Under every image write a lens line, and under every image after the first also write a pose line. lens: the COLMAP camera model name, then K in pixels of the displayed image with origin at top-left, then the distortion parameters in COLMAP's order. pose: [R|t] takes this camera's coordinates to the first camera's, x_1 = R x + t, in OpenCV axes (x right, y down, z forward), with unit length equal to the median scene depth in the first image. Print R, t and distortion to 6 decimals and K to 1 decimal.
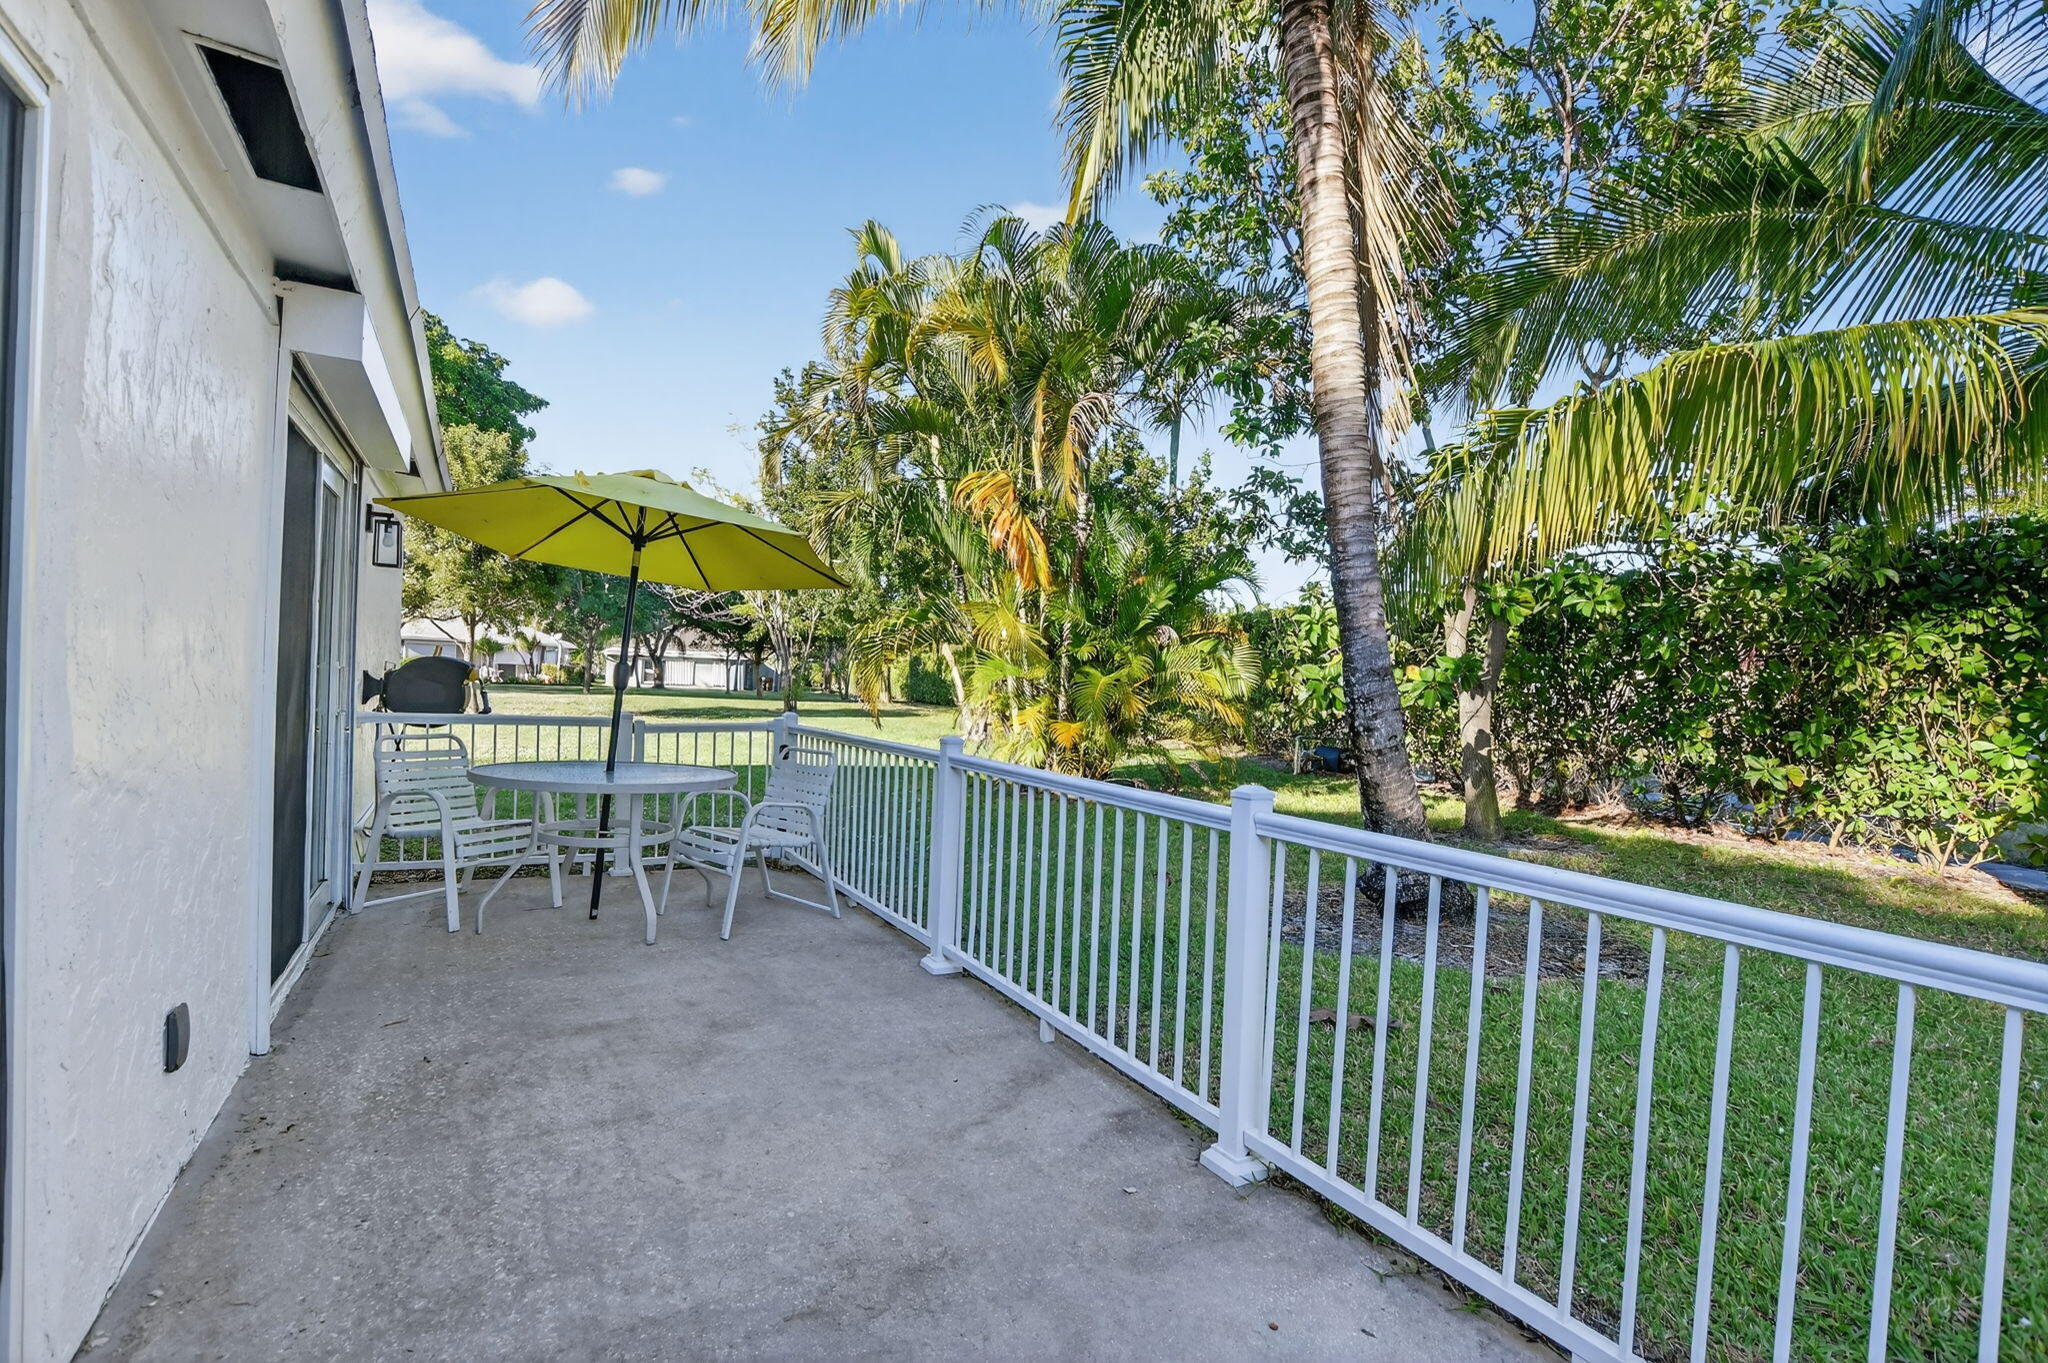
lens RADIAL K [[993.7, 0, 1024.0], [0, 993.7, 681.5], [0, 0, 1]] dist [-0.004028, -0.000166]
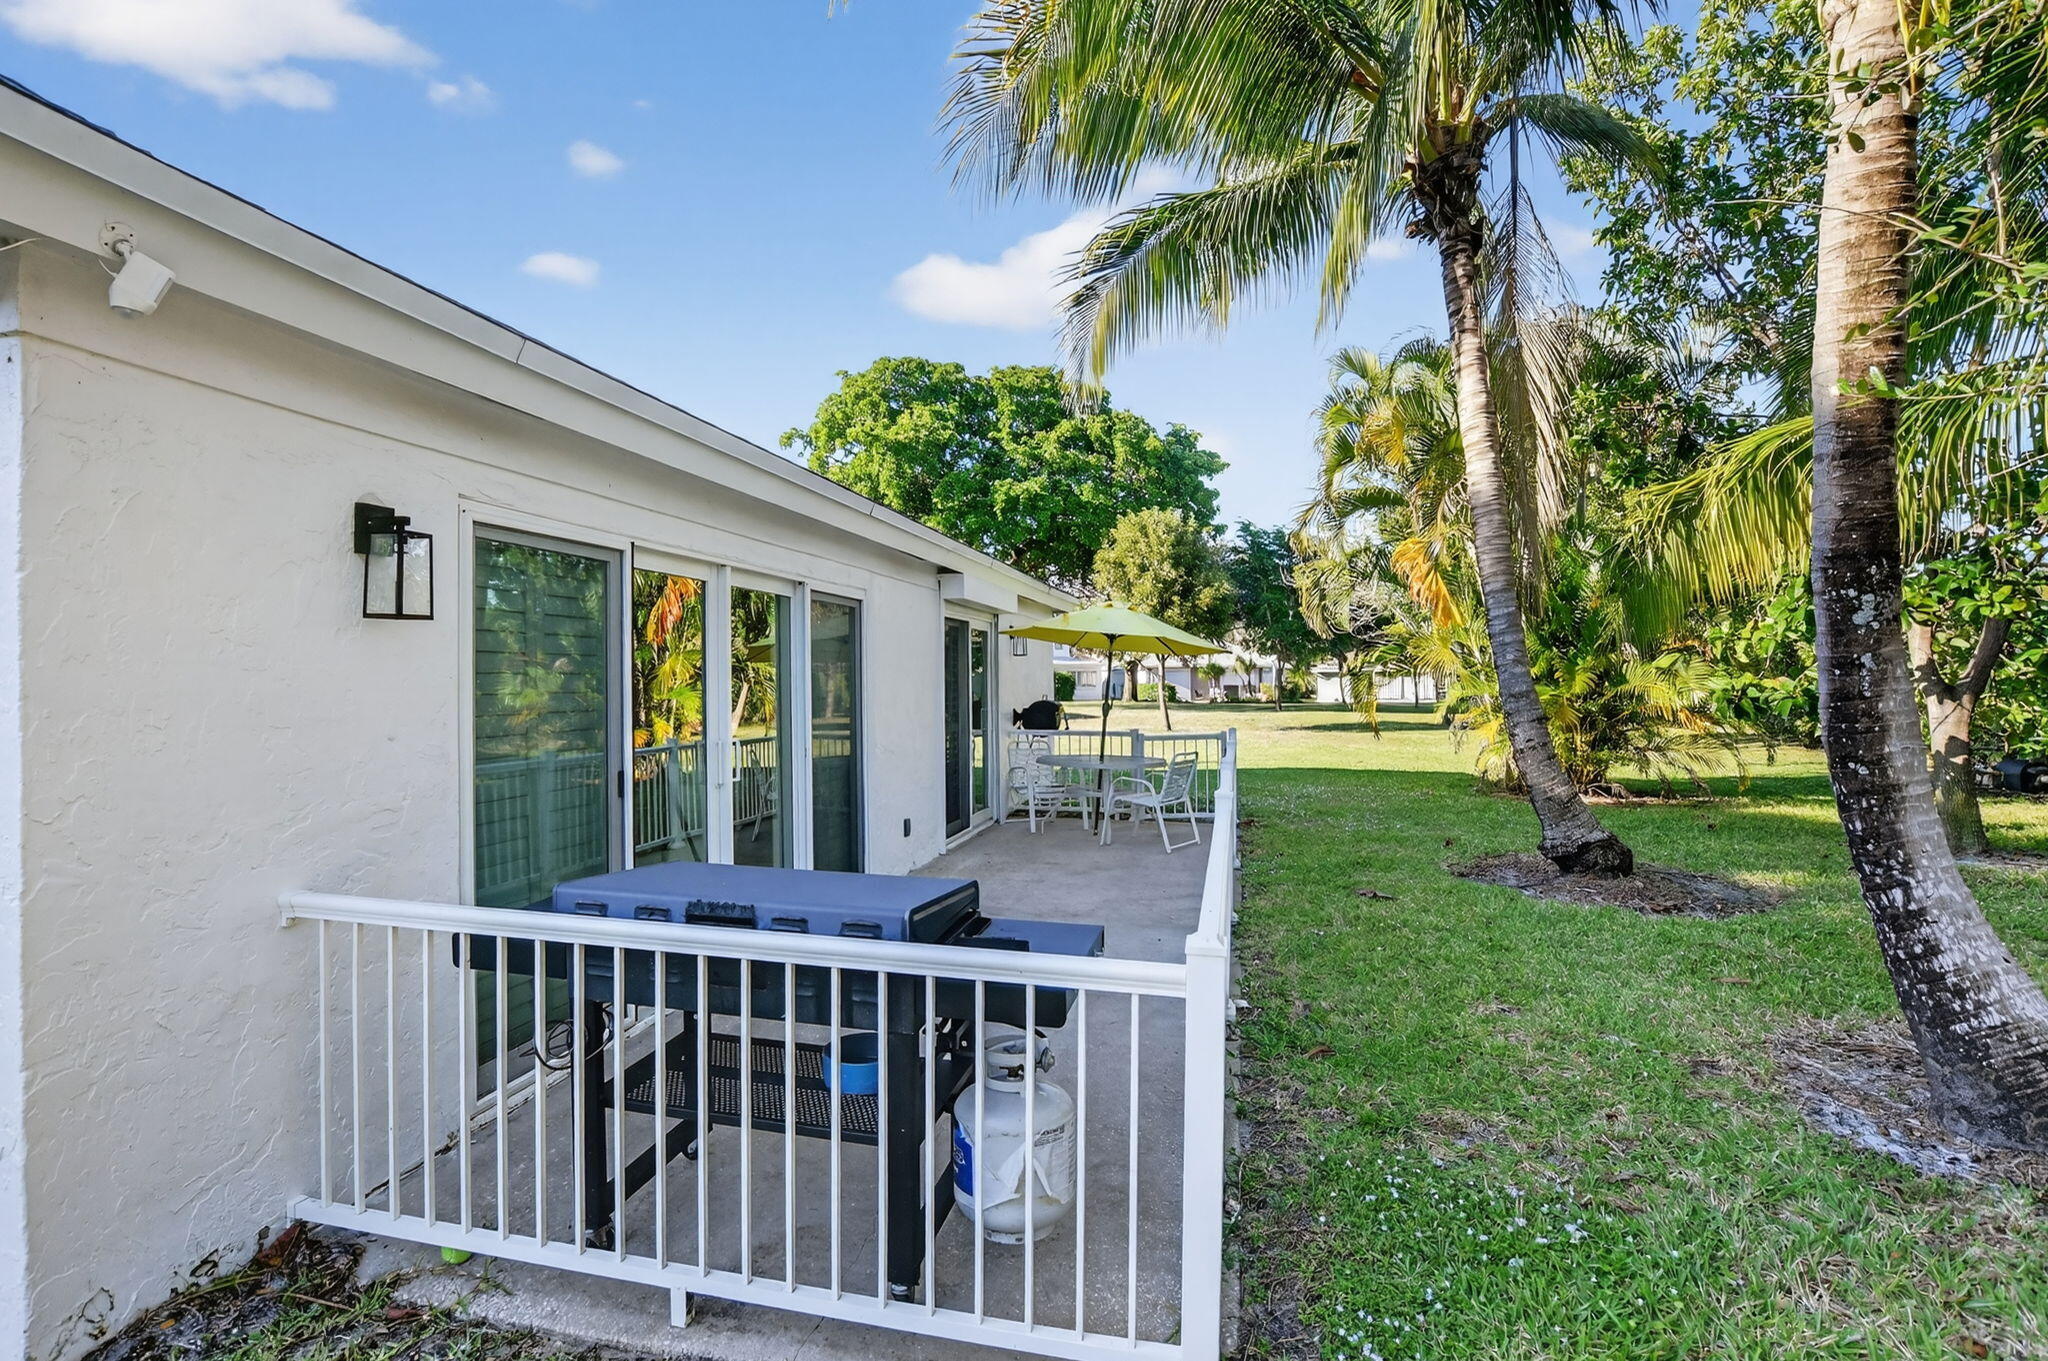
lens RADIAL K [[1023.3, 0, 1024.0], [0, 1023.3, 680.5], [0, 0, 1]] dist [-0.017108, -0.000867]
pose [[0.765434, -0.040782, -0.642221, 0.149305], [0.031944, 0.999167, -0.025376, -0.003435], [0.642721, -0.001092, 0.766099, -0.123695]]
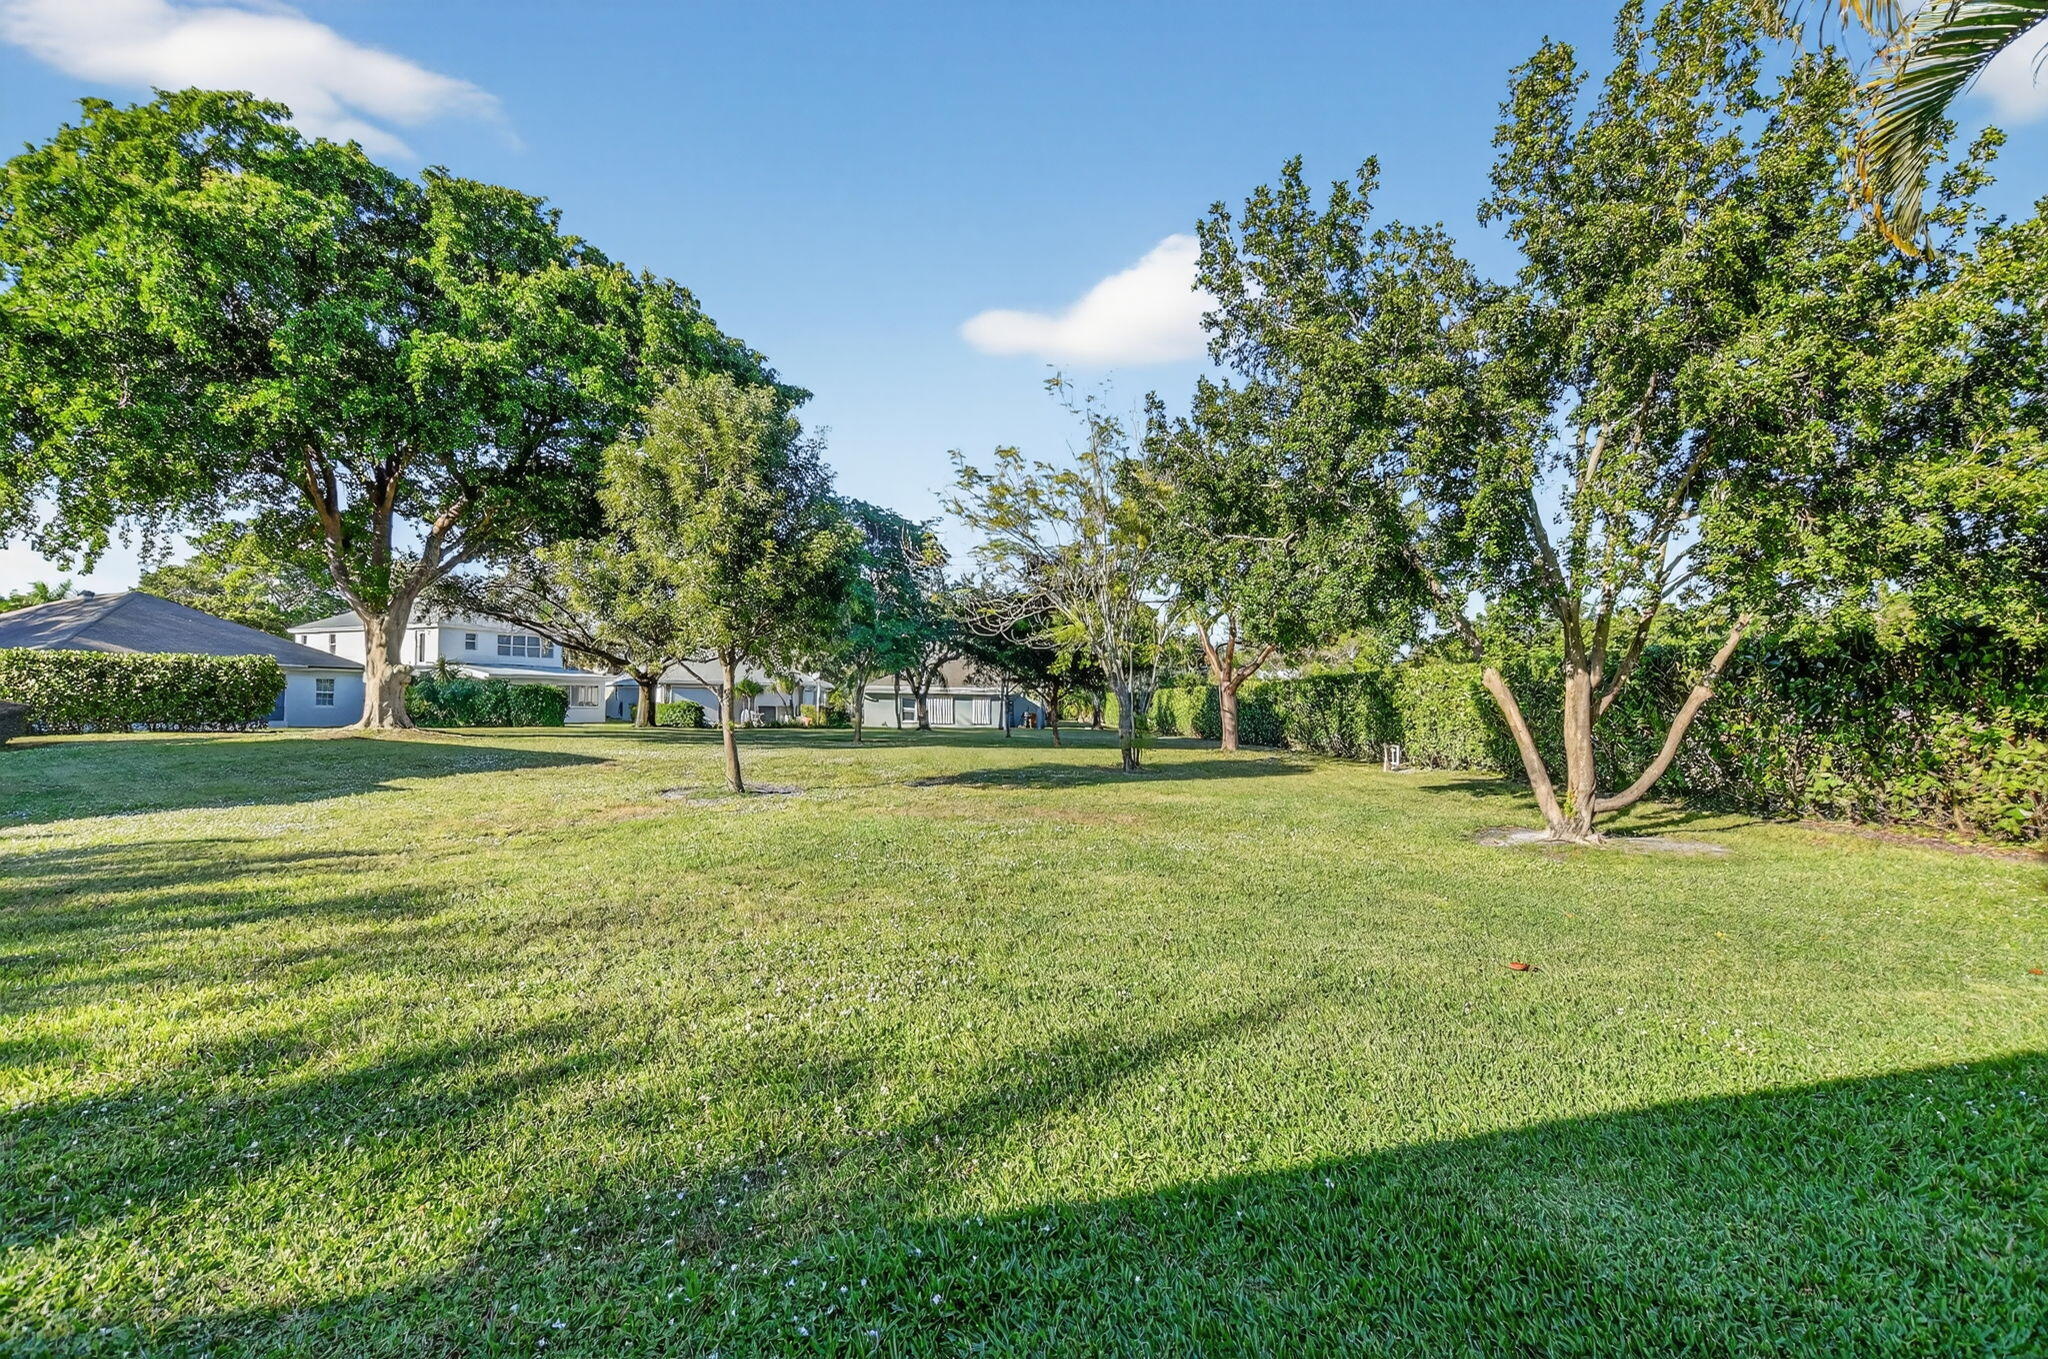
lens RADIAL K [[1023.3, 0, 1024.0], [0, 1023.3, 679.5], [0, 0, 1]] dist [-0.017108, -0.000867]
pose [[0.972814, -0.031625, -0.229418, -0.180097], [0.024847, 0.999167, -0.032372, -0.017068], [0.230250, 0.025792, 0.972790, 0.328658]]
